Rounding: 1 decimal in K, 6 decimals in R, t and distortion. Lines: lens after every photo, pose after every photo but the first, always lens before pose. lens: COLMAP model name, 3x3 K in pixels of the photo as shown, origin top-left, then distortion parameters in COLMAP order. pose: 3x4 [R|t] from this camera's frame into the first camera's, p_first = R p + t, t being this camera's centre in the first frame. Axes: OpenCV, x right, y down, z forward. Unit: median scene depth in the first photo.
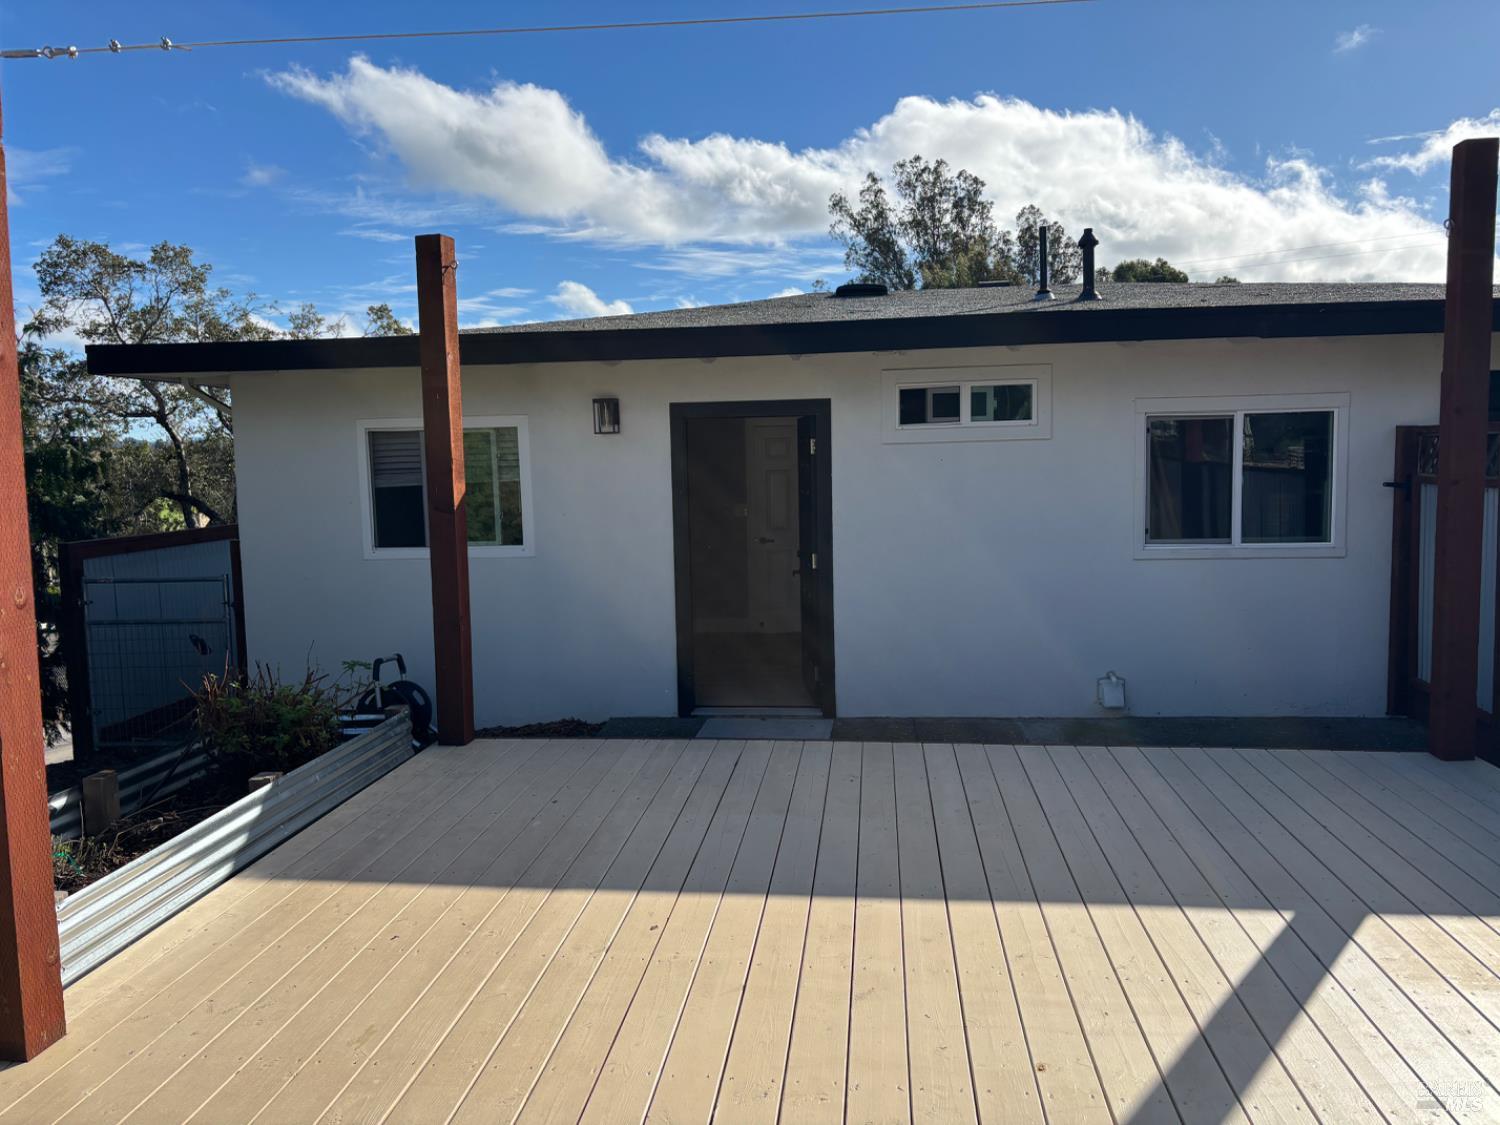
lens RADIAL K [[1139.8, 0, 755.6], [0, 1139.8, 572.7], [0, 0, 1]] dist [0.035747, -0.013823]
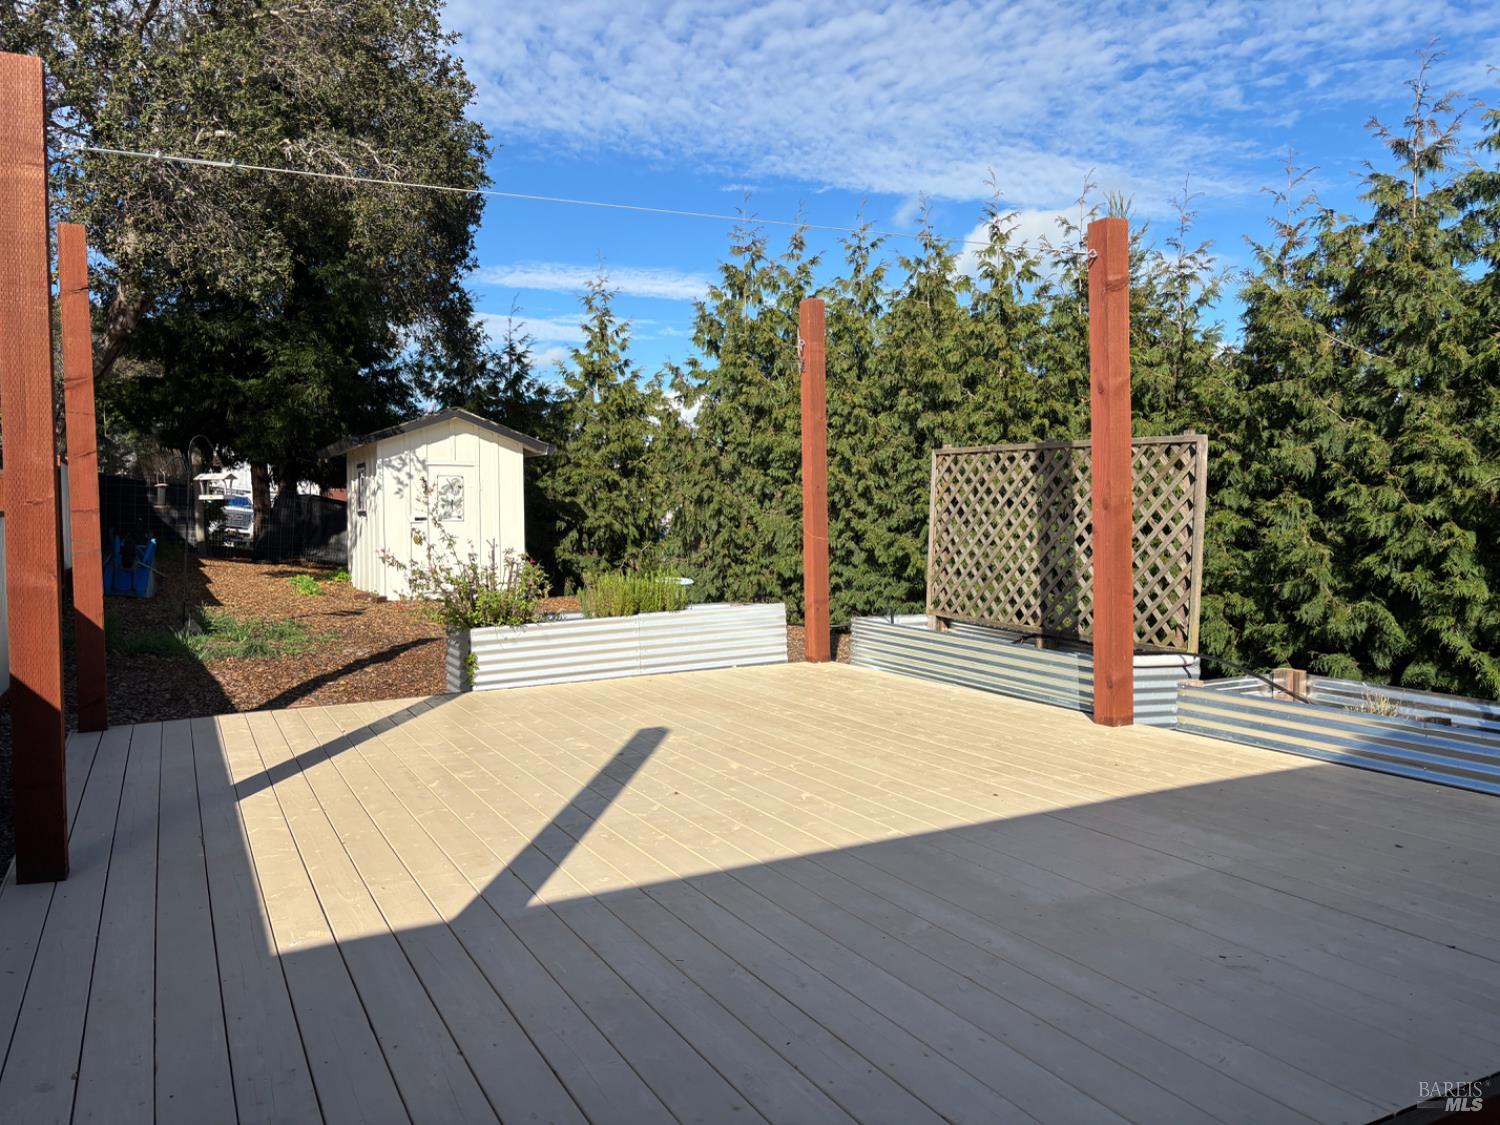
lens RADIAL K [[1131.2, 0, 729.8], [0, 1131.2, 574.2], [0, 0, 1]] dist [0.007581, -0.006437]
pose [[-0.835993, 0.064739, -0.544908, 0.626741], [-0.024190, 0.987703, 0.154459, -0.089698], [0.548207, 0.142307, -0.824147, 1.391230]]
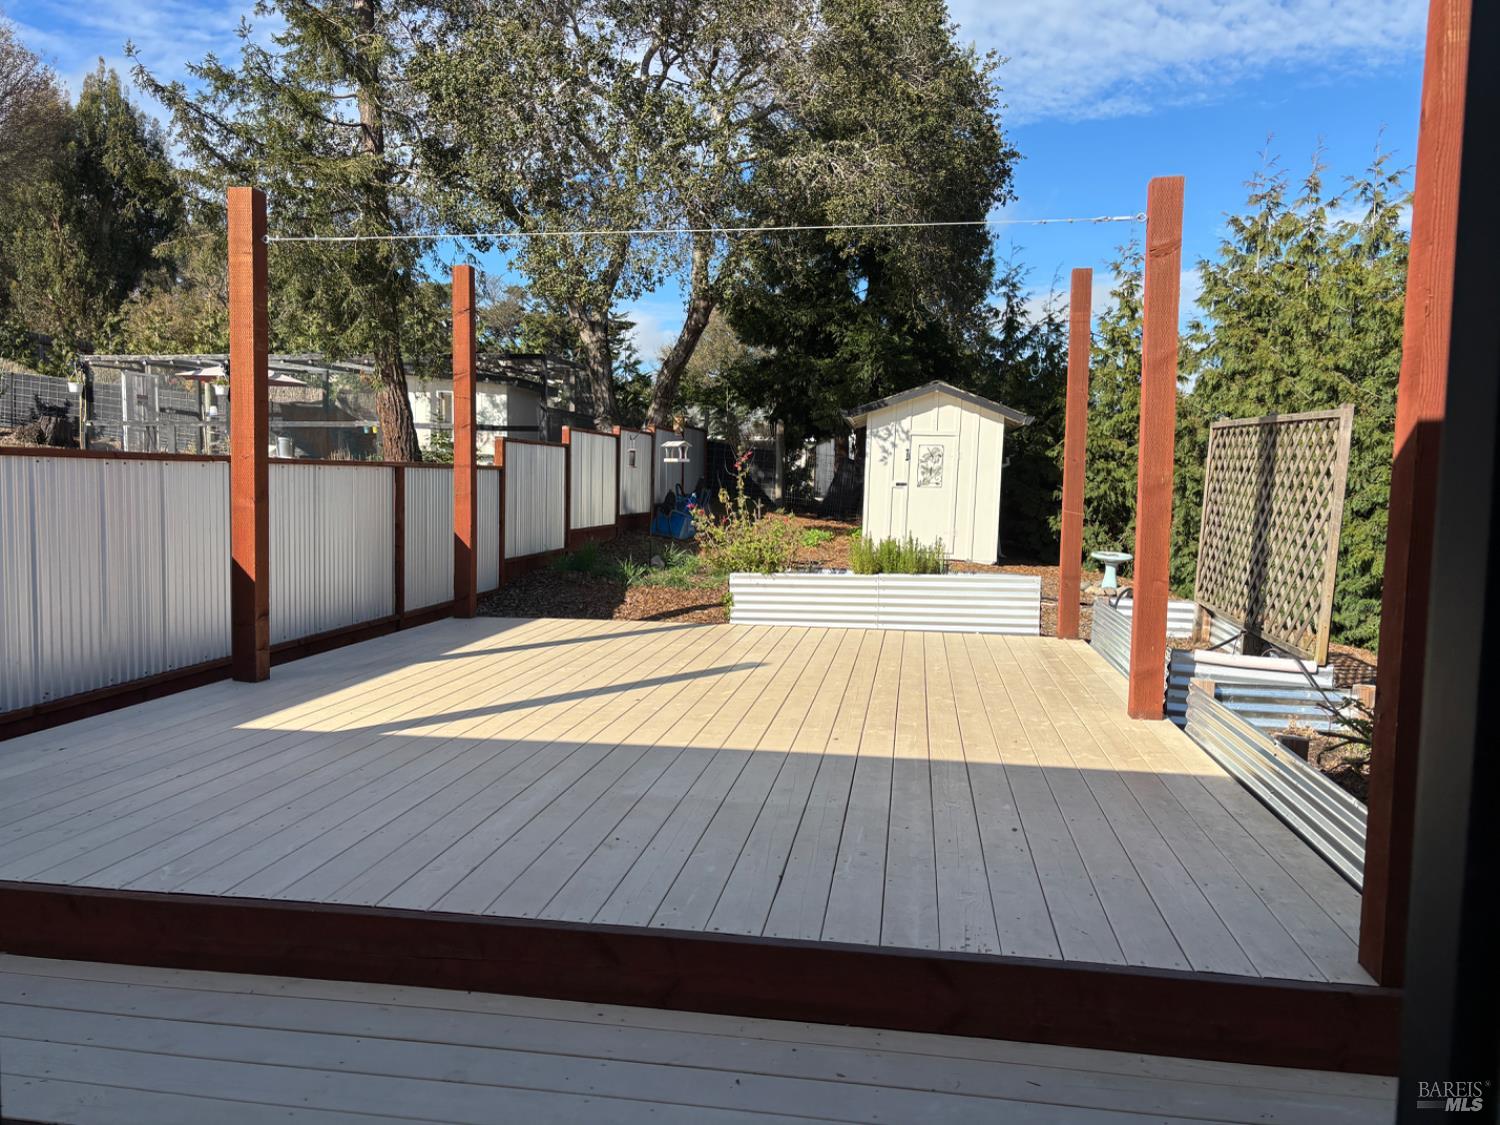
lens RADIAL K [[1137.4, 0, 750.0], [0, 1137.4, 562.5], [0, 0, 1]] dist [0.110692, -0.123858]
pose [[-0.999295, 0.000563, 0.037549, -0.026142], [0.007227, 0.984078, 0.177590, -0.121526], [-0.036851, 0.177736, -0.983388, 1.791328]]
